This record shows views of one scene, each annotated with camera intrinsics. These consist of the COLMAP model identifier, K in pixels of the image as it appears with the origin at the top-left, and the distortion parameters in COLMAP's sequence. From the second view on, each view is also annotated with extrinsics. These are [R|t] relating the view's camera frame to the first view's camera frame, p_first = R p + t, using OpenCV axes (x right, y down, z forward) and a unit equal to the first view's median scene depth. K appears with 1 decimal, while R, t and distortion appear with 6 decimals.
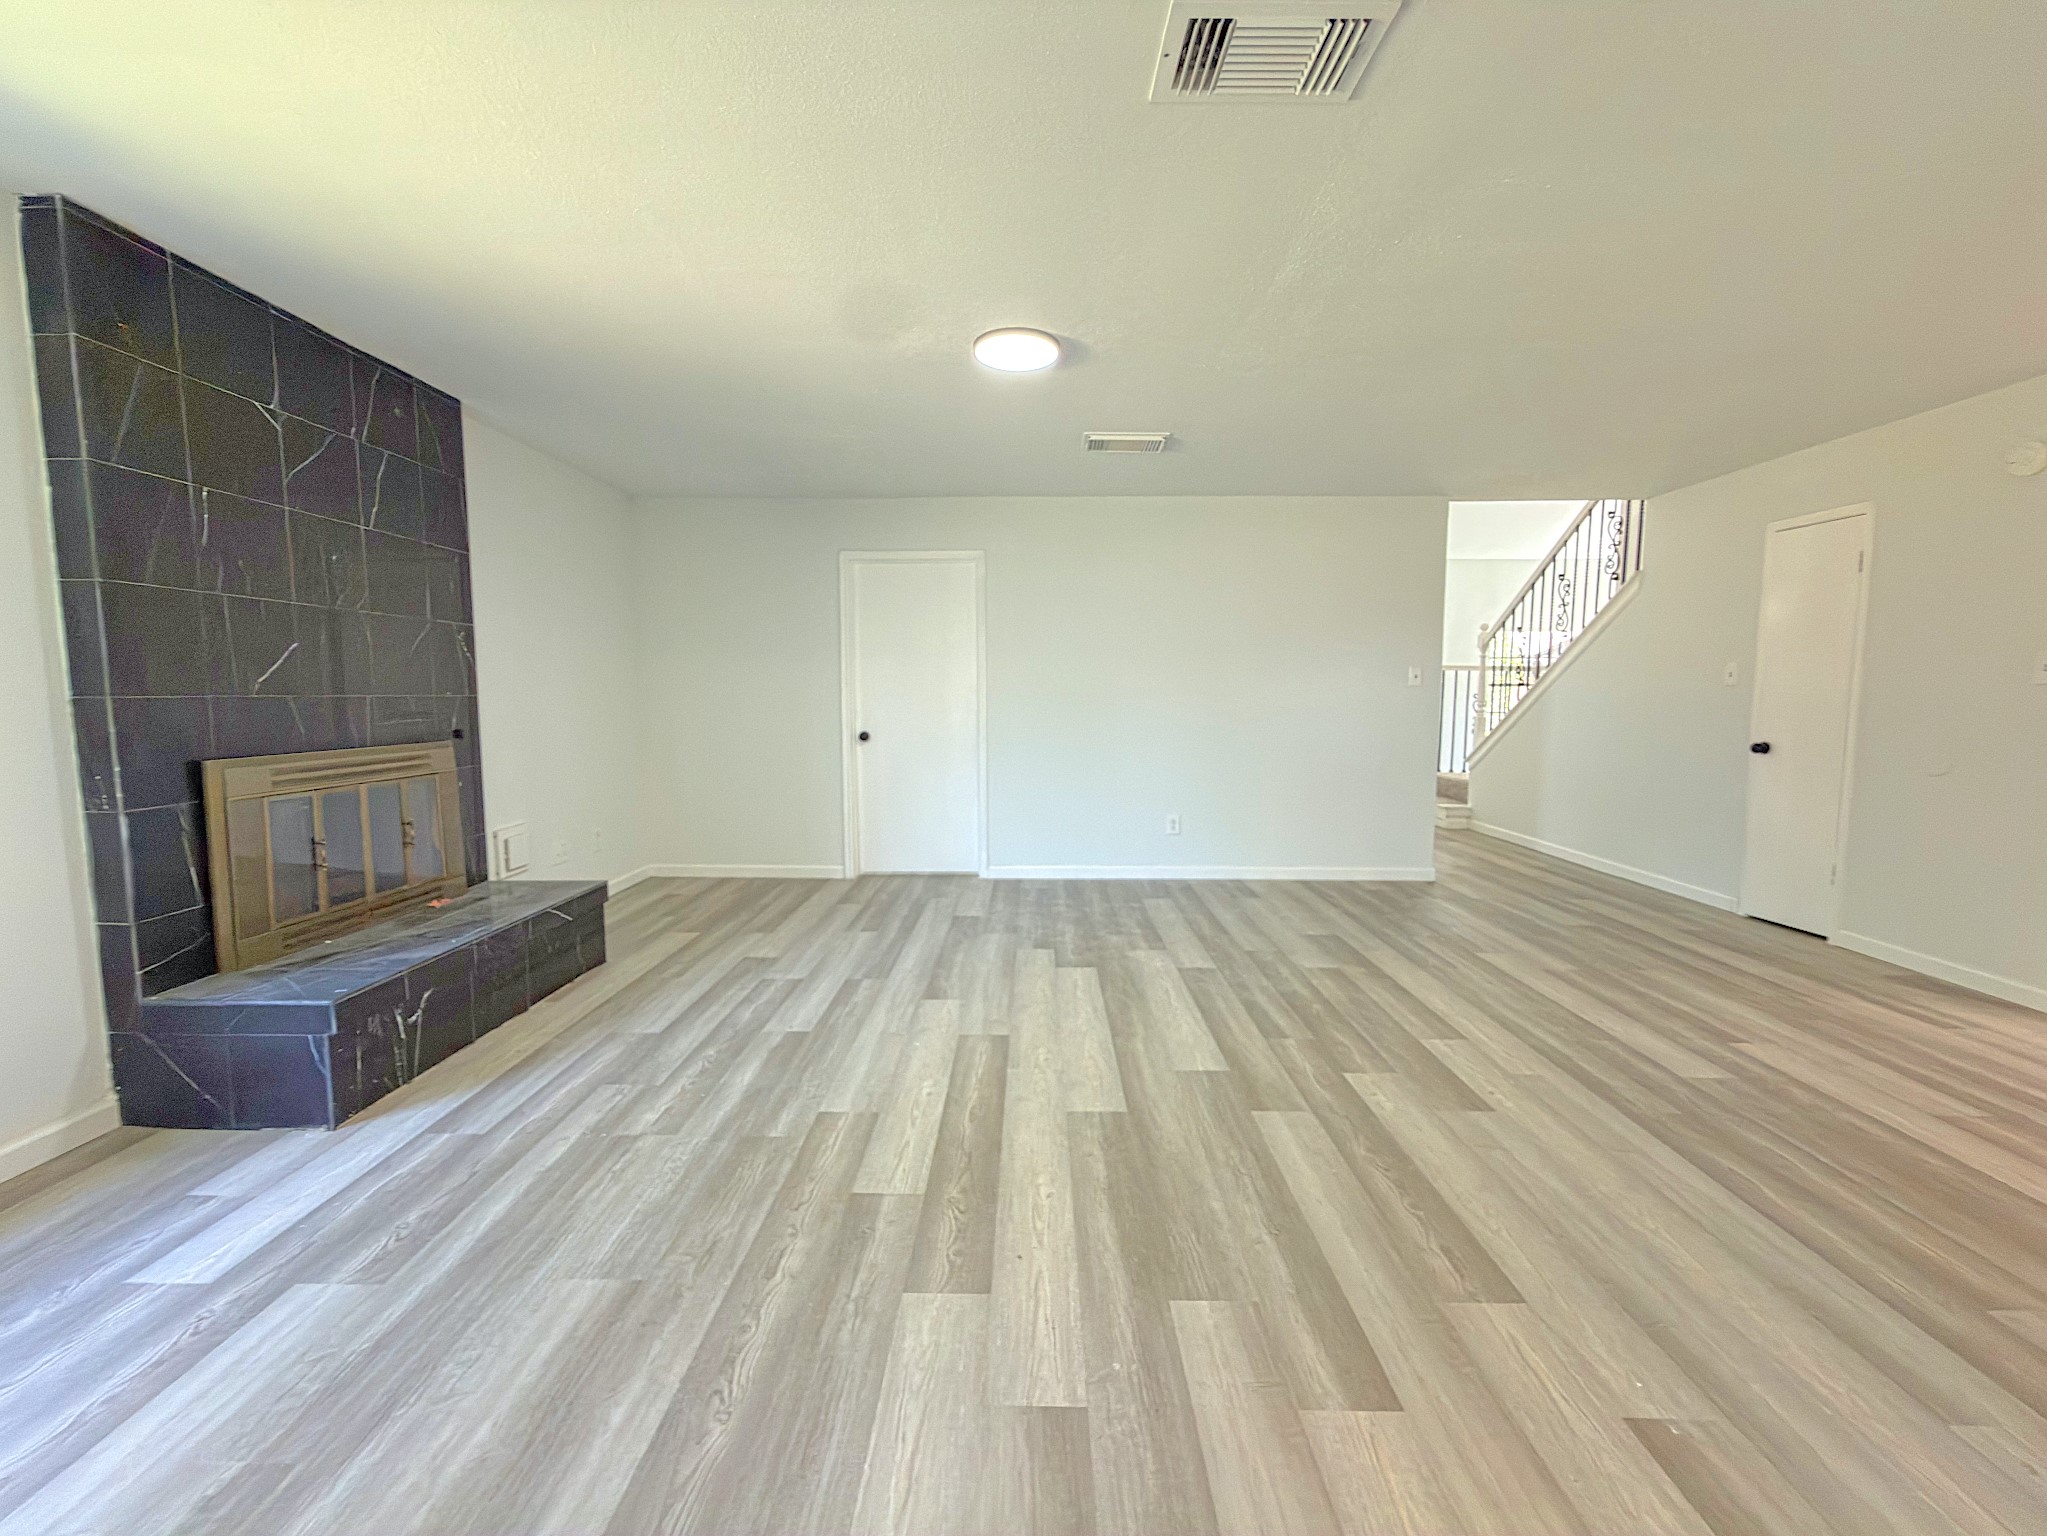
lens RADIAL K [[822.1, 0, 1032.8], [0, 822.1, 773.2], [0, 0, 1]] dist [-0.000549, -0.000495]
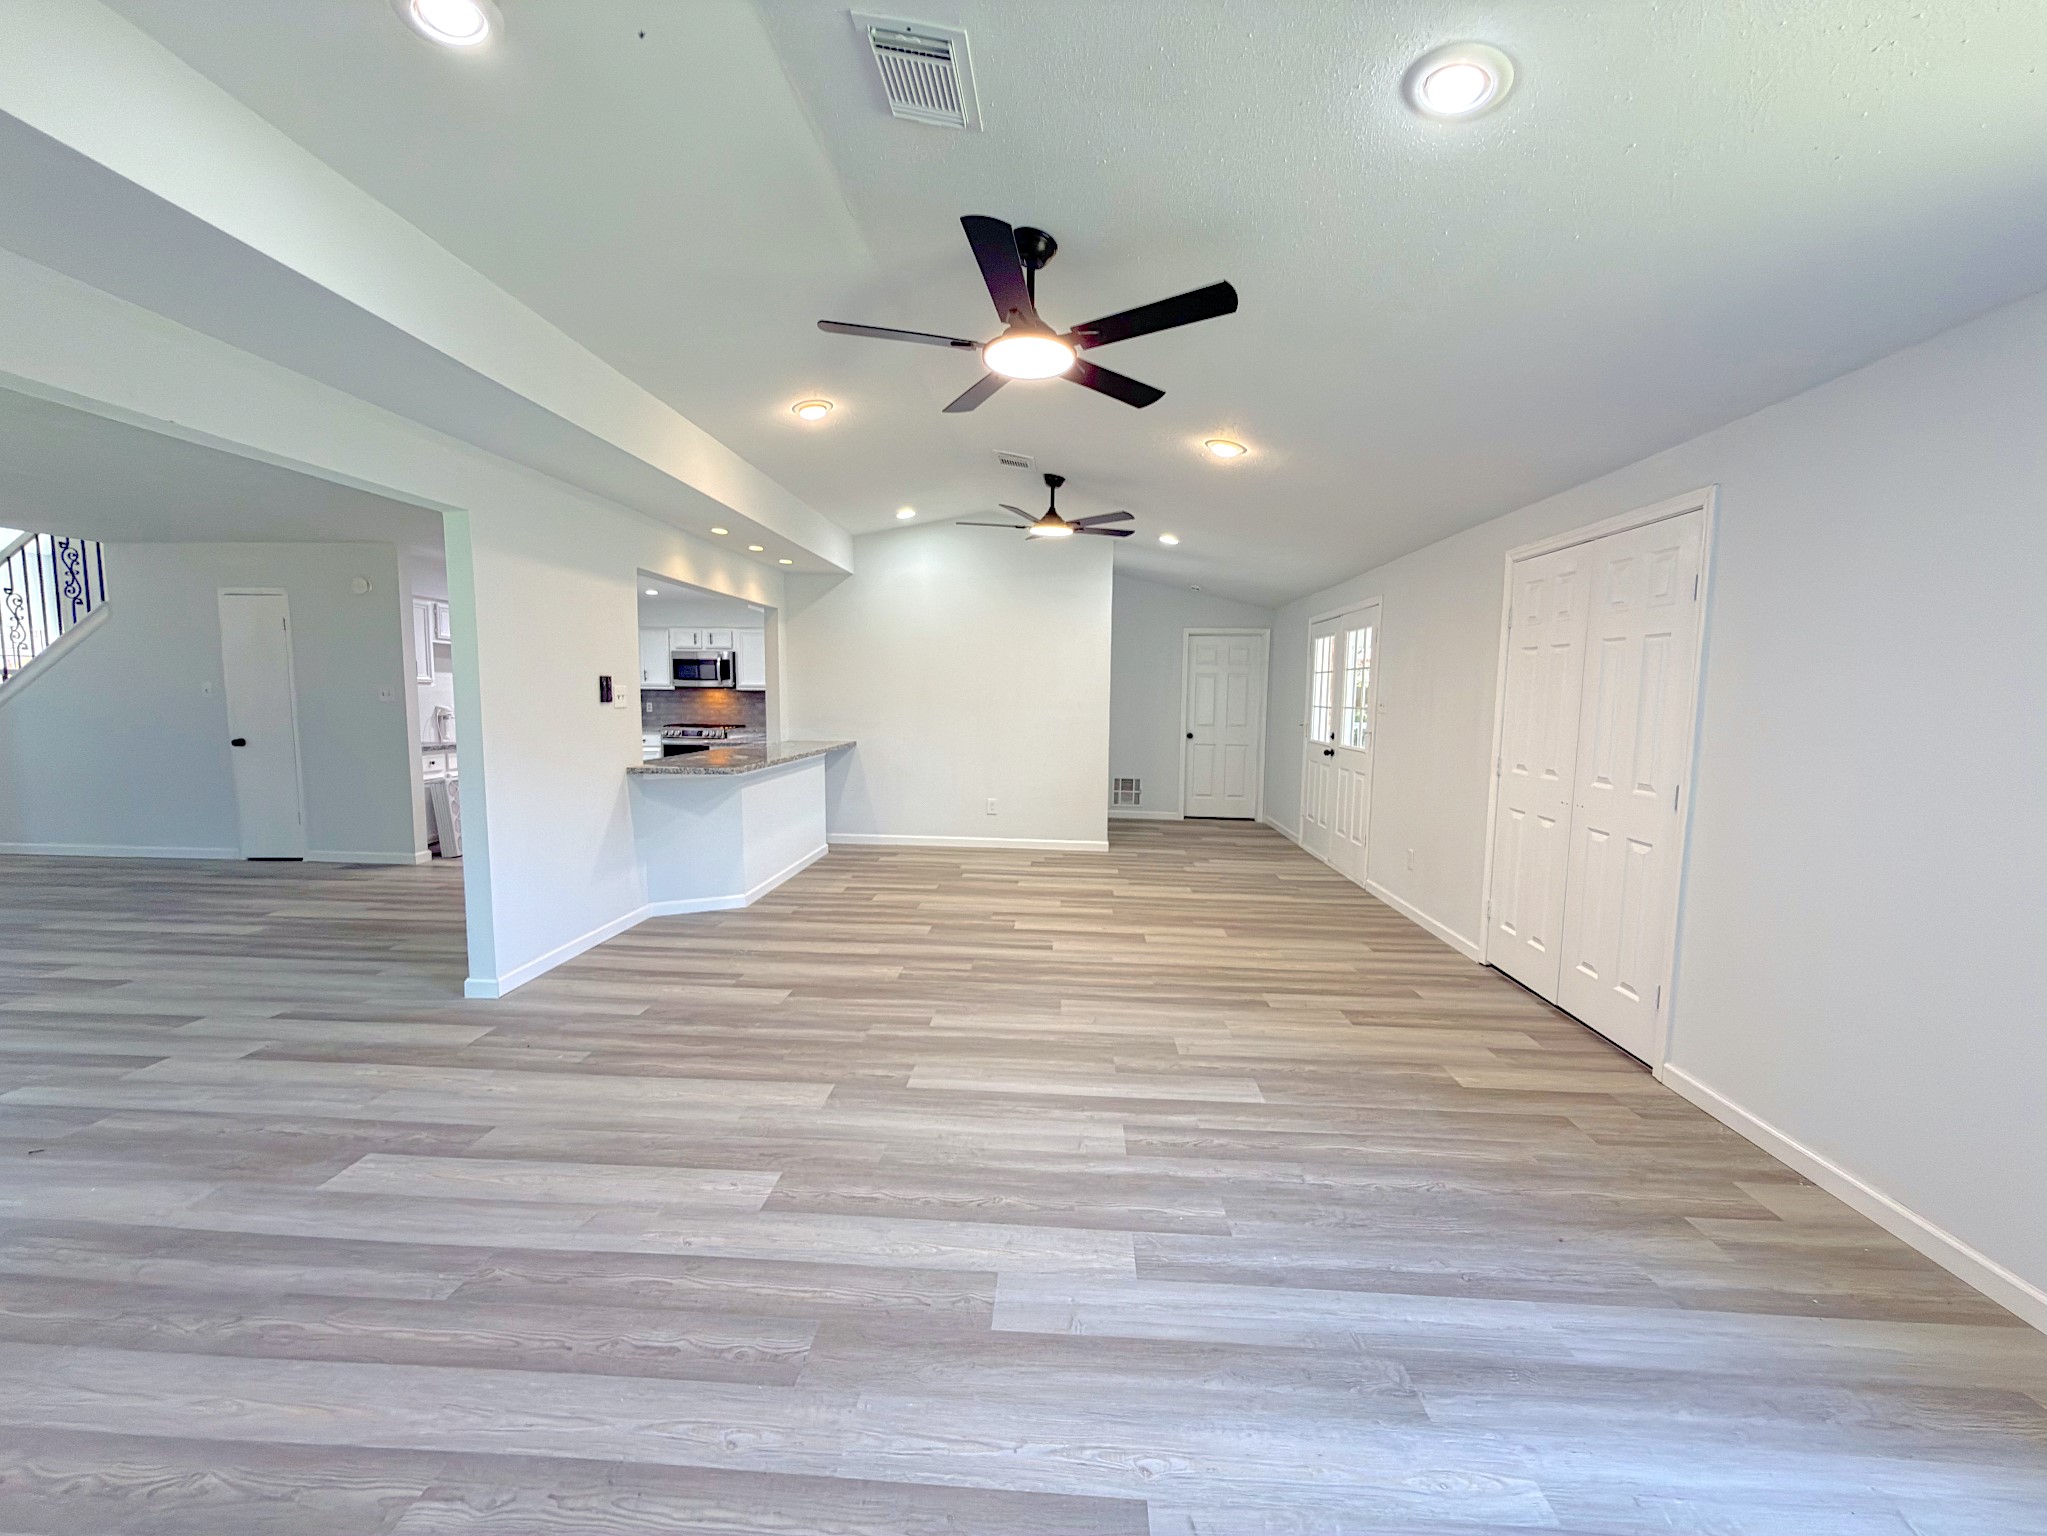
lens RADIAL K [[822.1, 0, 1031.6], [0, 822.1, 770.8], [0, 0, 1]] dist [-0.000549, -0.000495]
pose [[0.050538, -0.102752, 0.993422, -0.411881], [0.084259, 0.991586, 0.098276, -0.004524], [-0.995161, 0.078738, 0.058770, -0.399563]]
